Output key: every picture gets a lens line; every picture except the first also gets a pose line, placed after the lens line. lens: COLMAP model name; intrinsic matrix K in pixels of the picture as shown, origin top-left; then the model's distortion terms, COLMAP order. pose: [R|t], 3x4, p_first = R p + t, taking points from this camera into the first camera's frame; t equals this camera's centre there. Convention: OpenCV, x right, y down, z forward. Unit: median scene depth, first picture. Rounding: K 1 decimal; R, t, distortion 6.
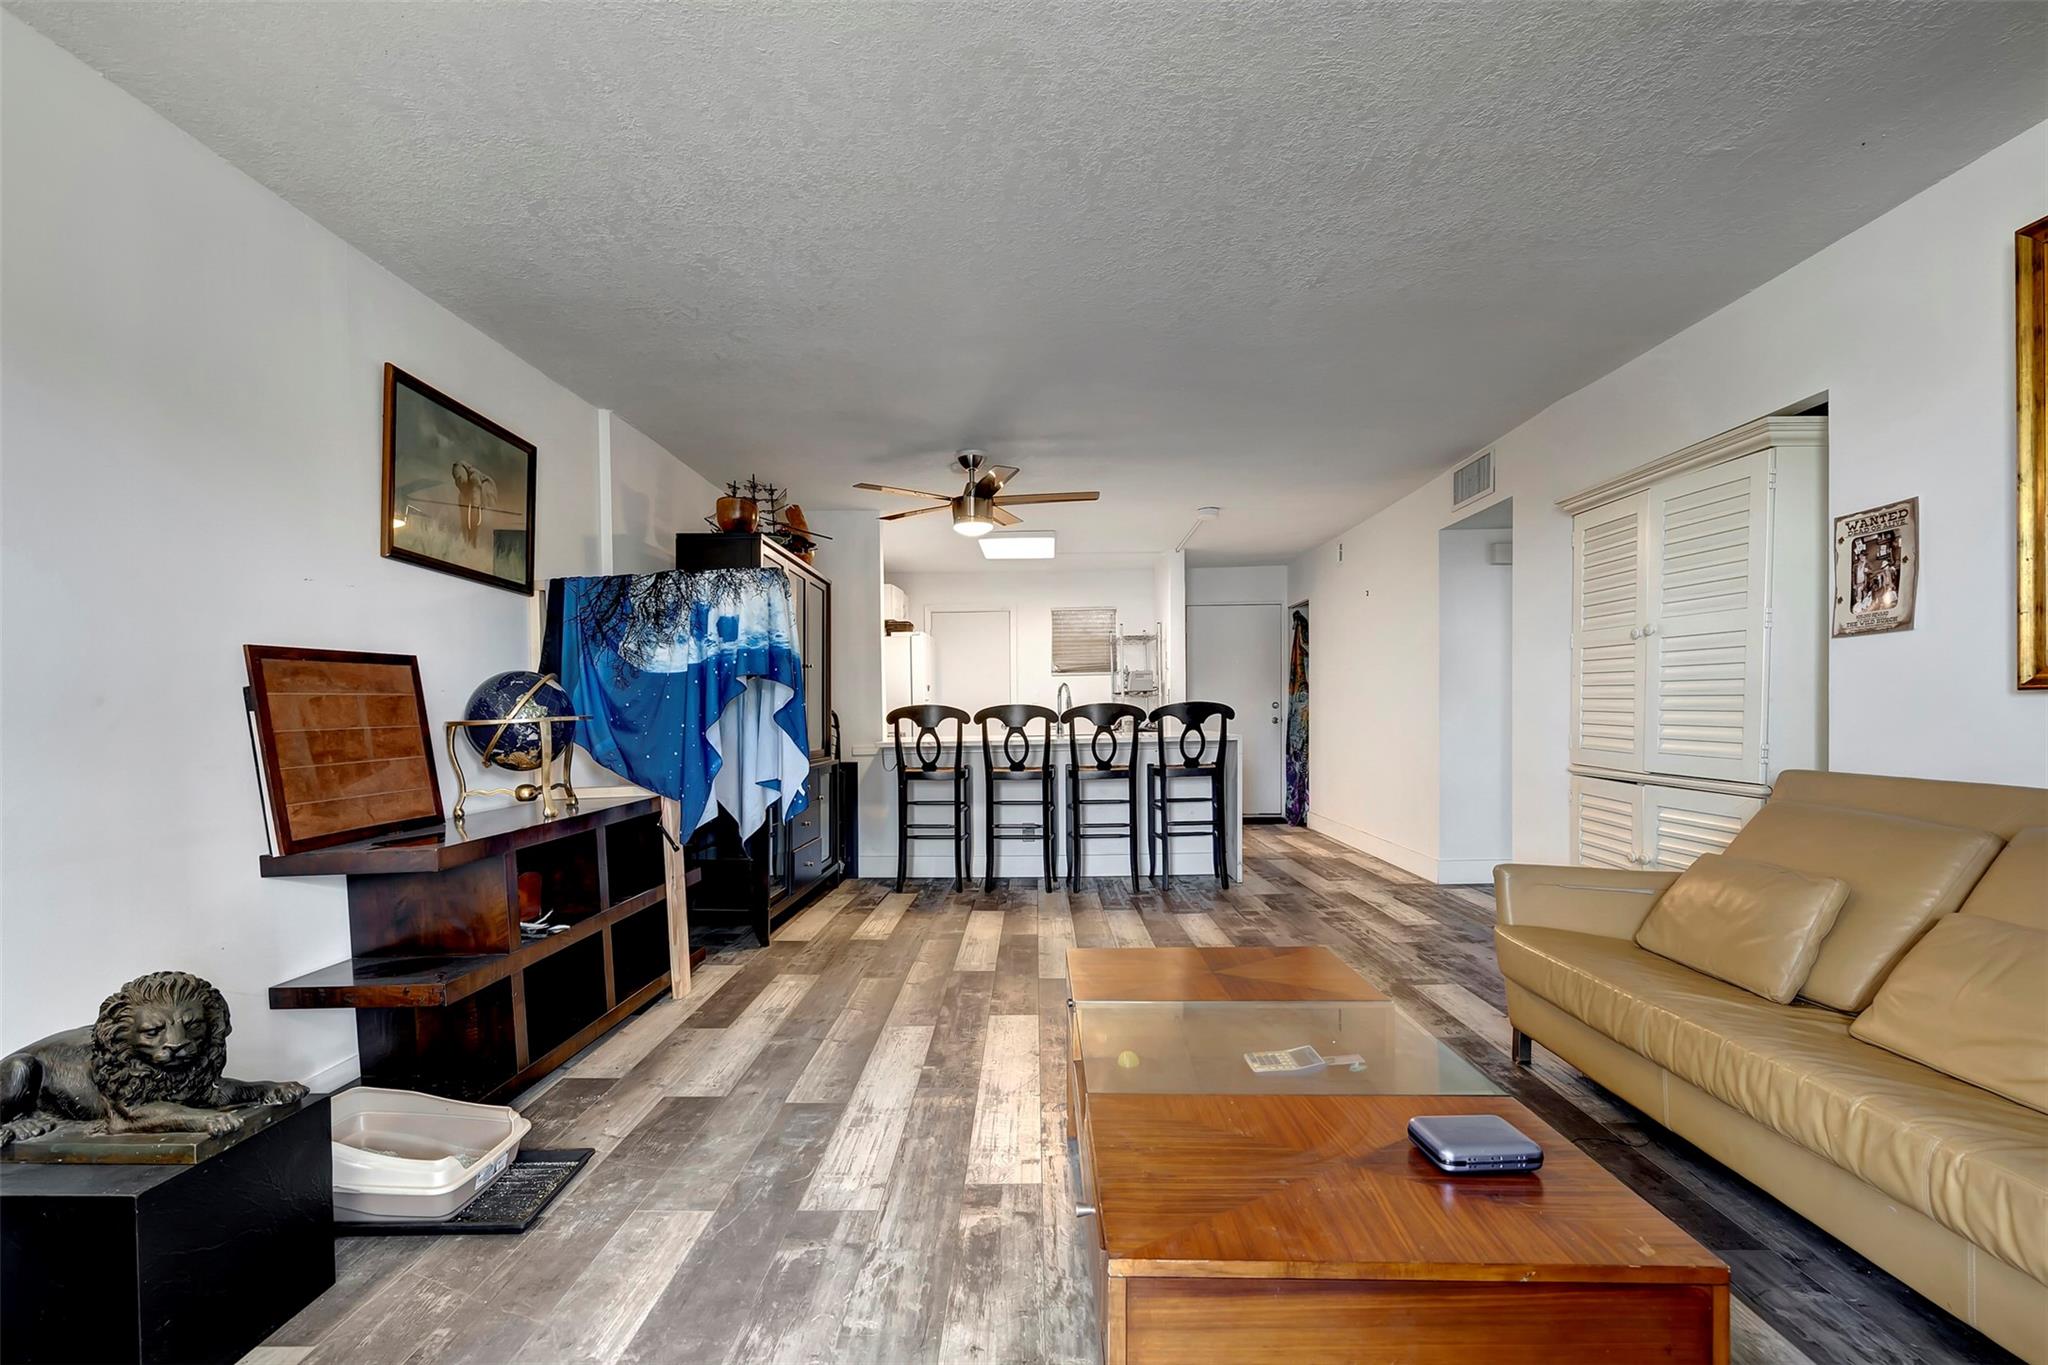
lens RADIAL K [[942.7, 0, 1011.9], [0, 942.7, 734.5], [0, 0, 1]] dist [-0.000669, -0.000147]
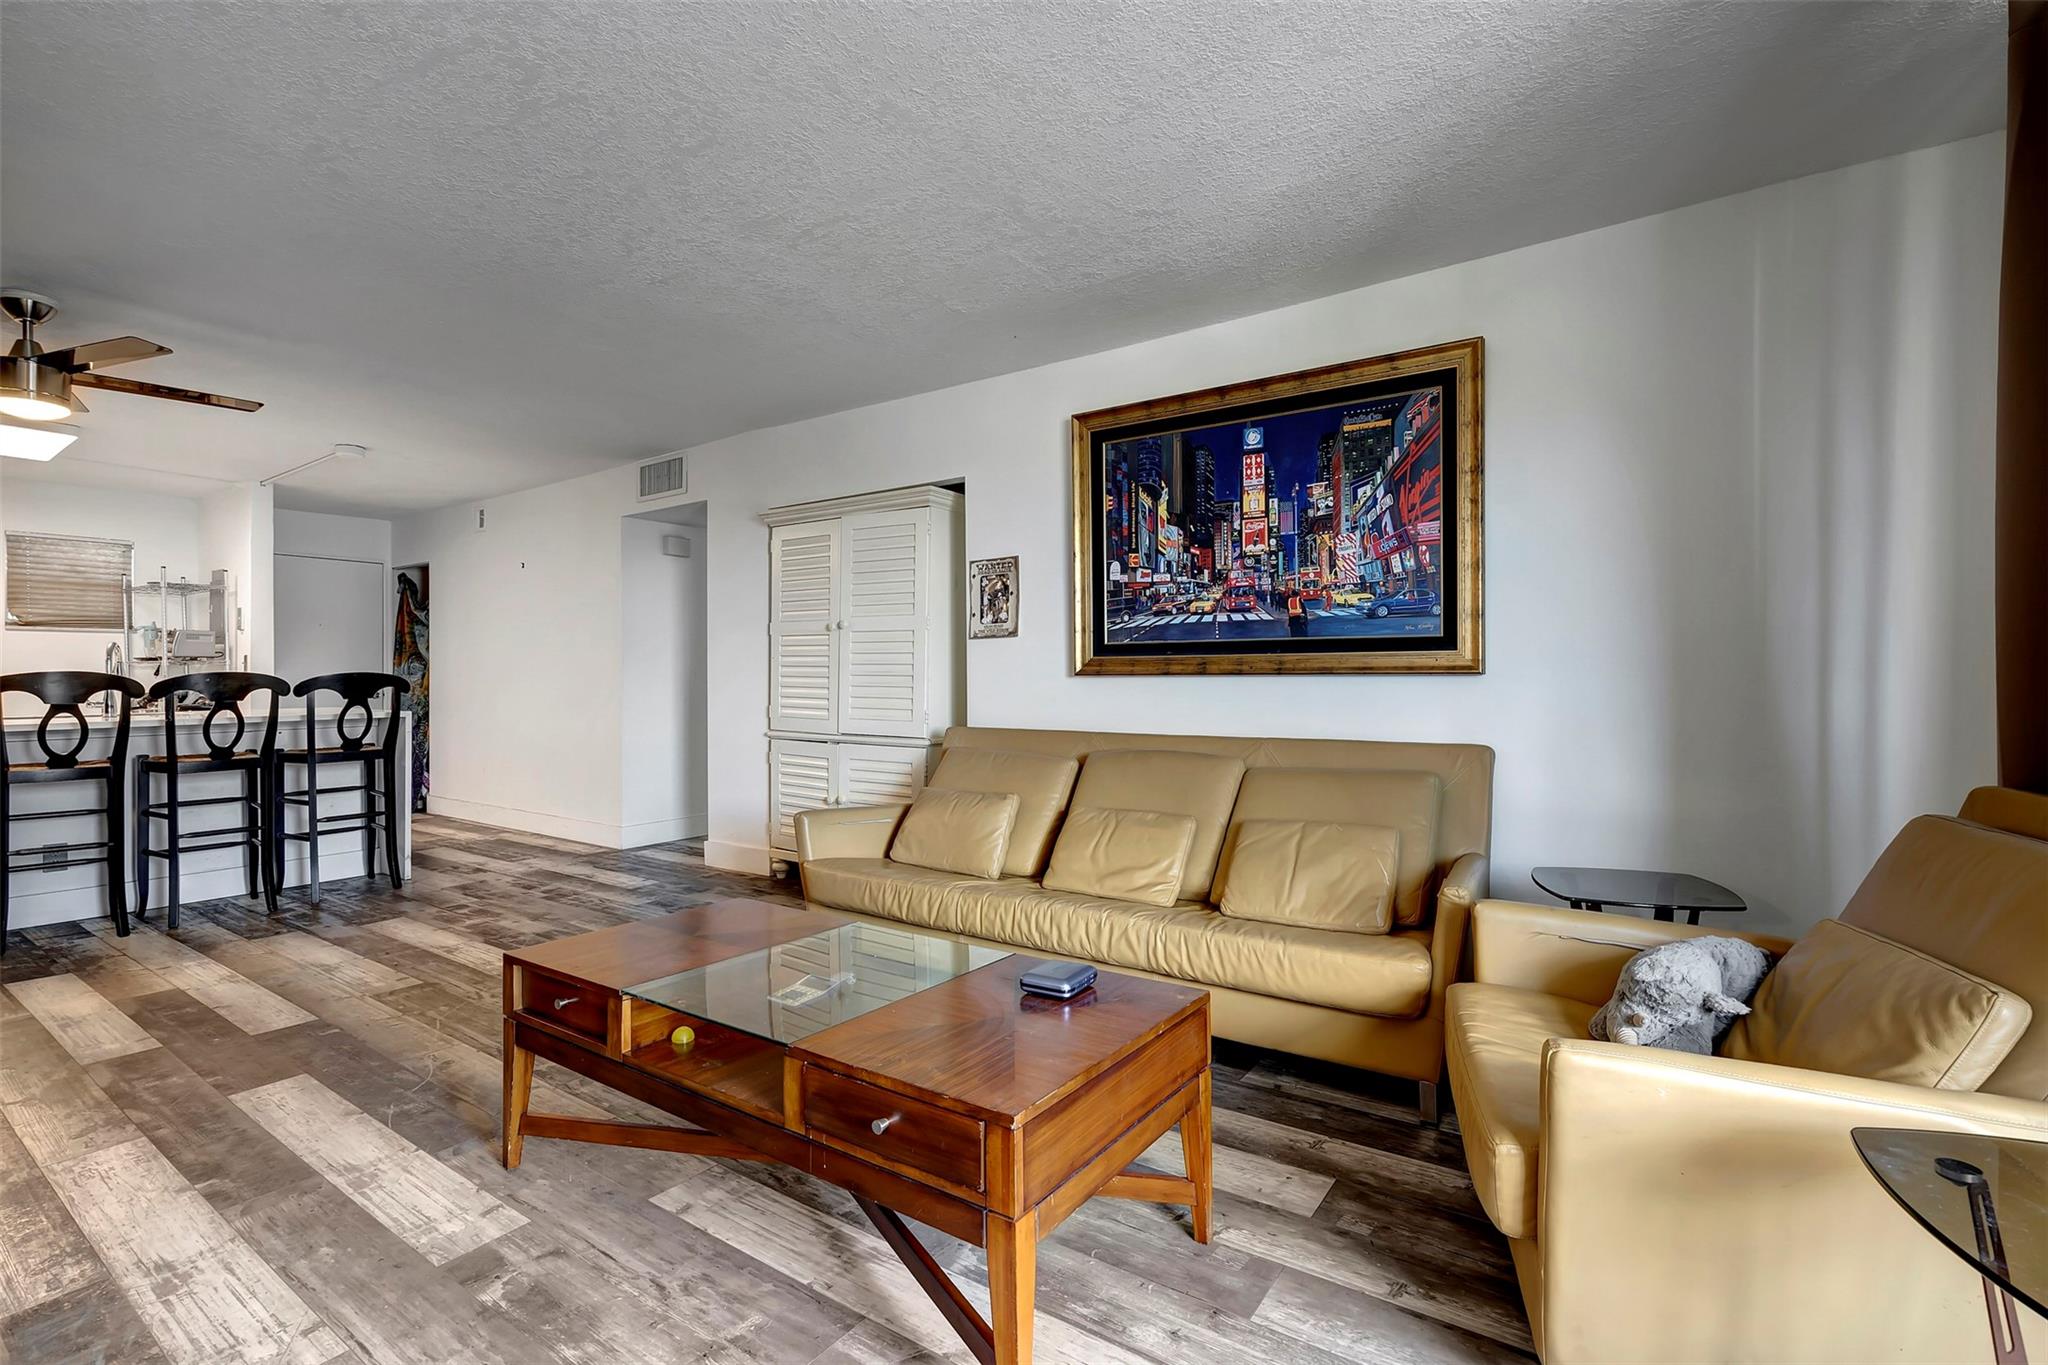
lens RADIAL K [[930.6, 0, 1000.9], [0, 930.6, 679.2], [0, 0, 1]] dist [-0.003164, 0.001025]
pose [[0.563992, 0.013972, 0.825662, -0.305188], [0.013918, 0.999554, -0.026422, 0.002408], [-0.825663, 0.026394, 0.563546, 0.098754]]
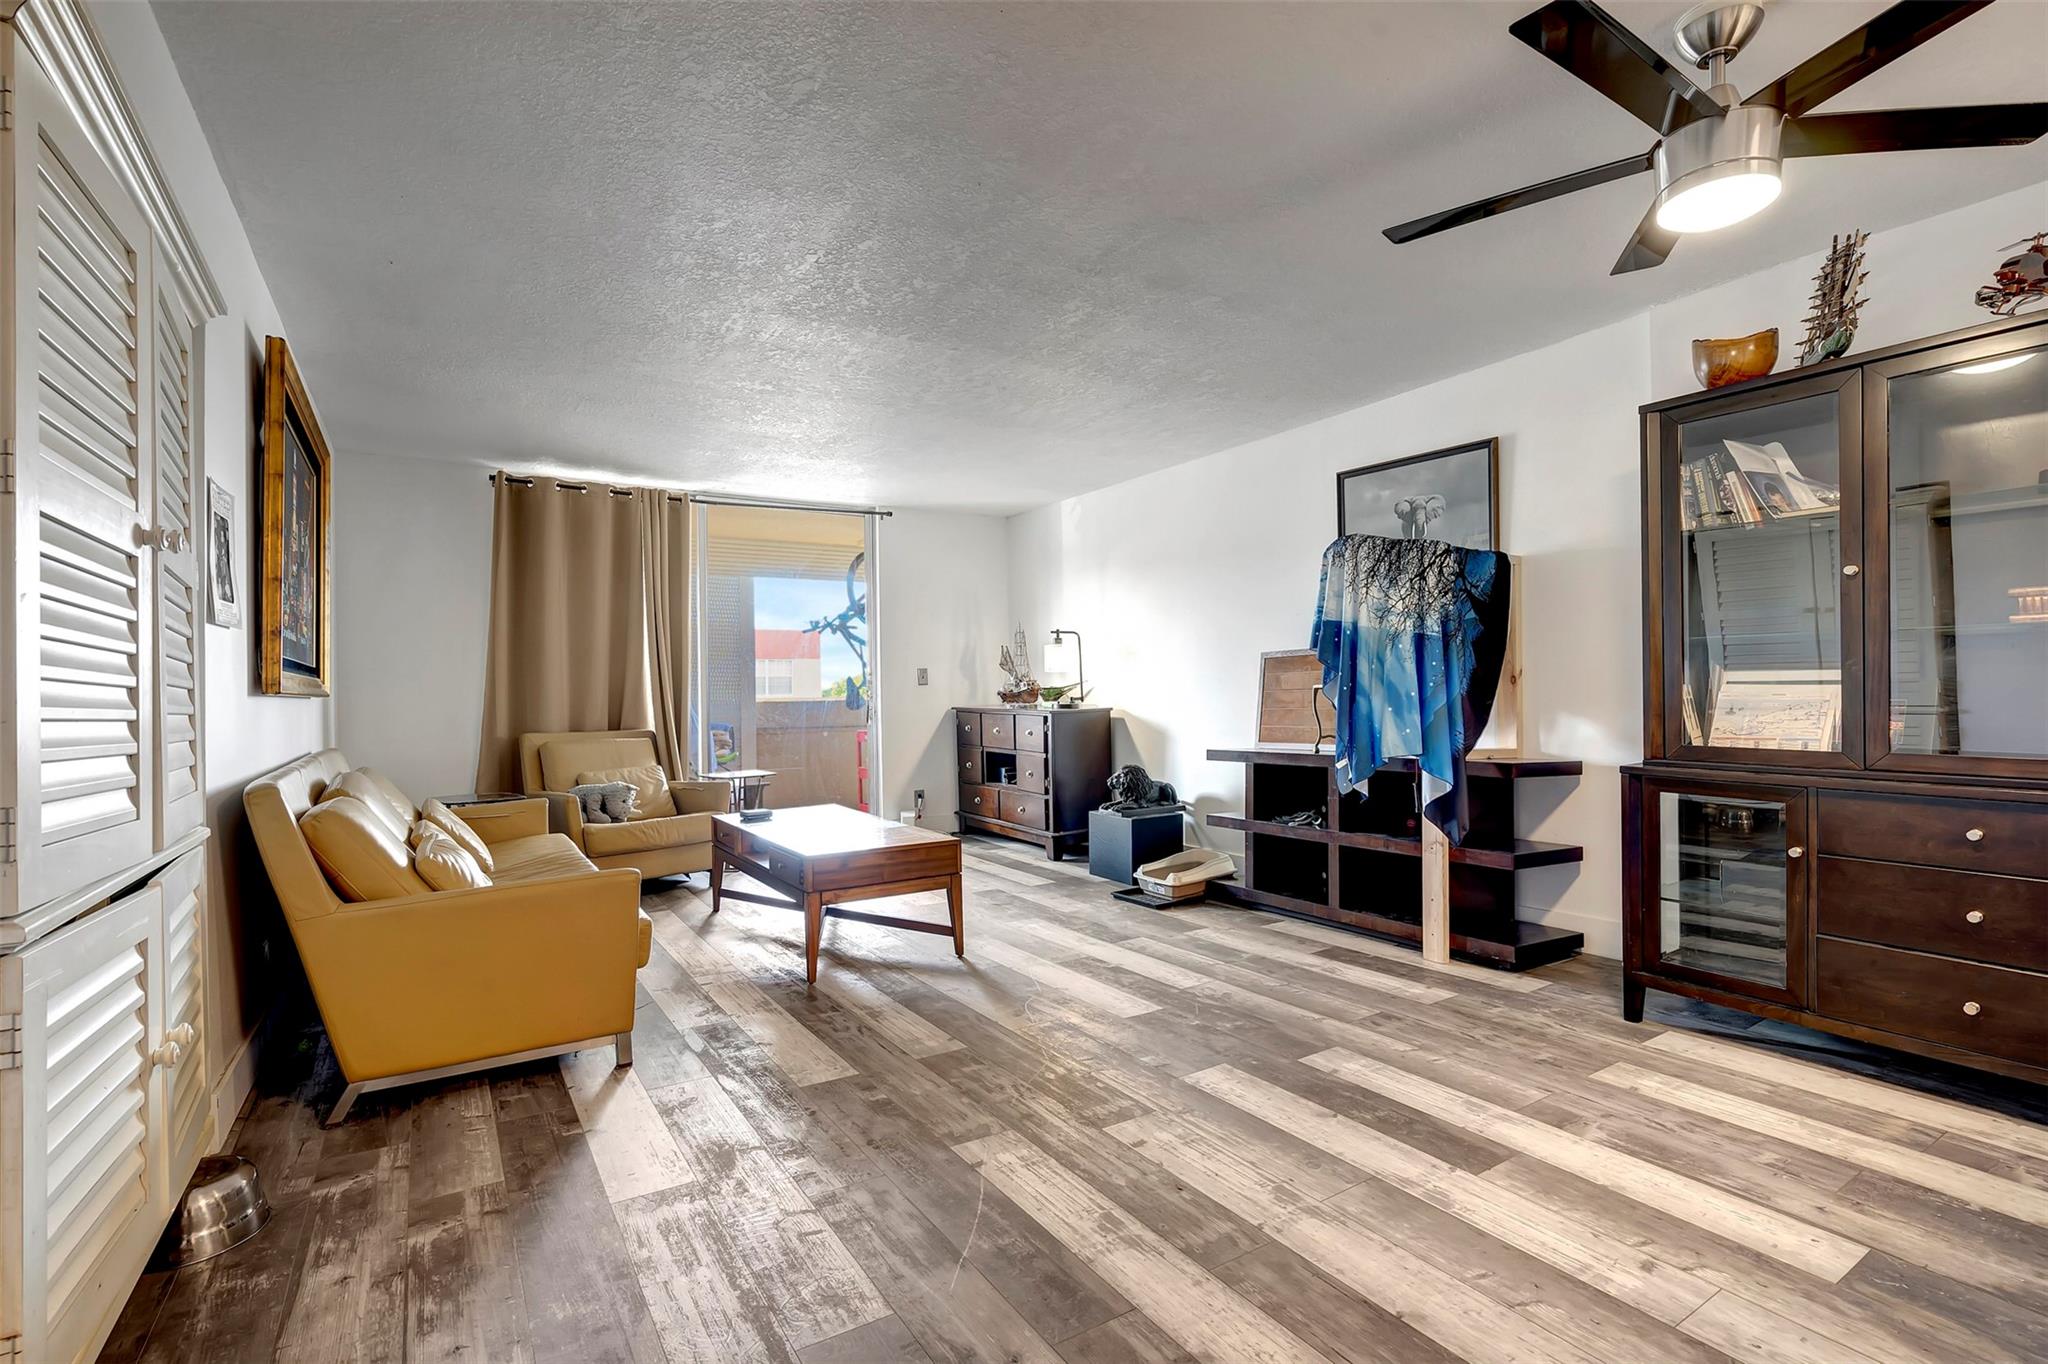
lens RADIAL K [[934.9, 0, 1011.6], [0, 934.9, 694.0], [0, 0, 1]] dist [-0.012036, 0.000161]
pose [[-0.832935, 0.027014, -0.552711, 0.659225], [0.013689, 0.999508, 0.028221, -0.048565], [0.553201, 0.015941, -0.832895, 1.819503]]
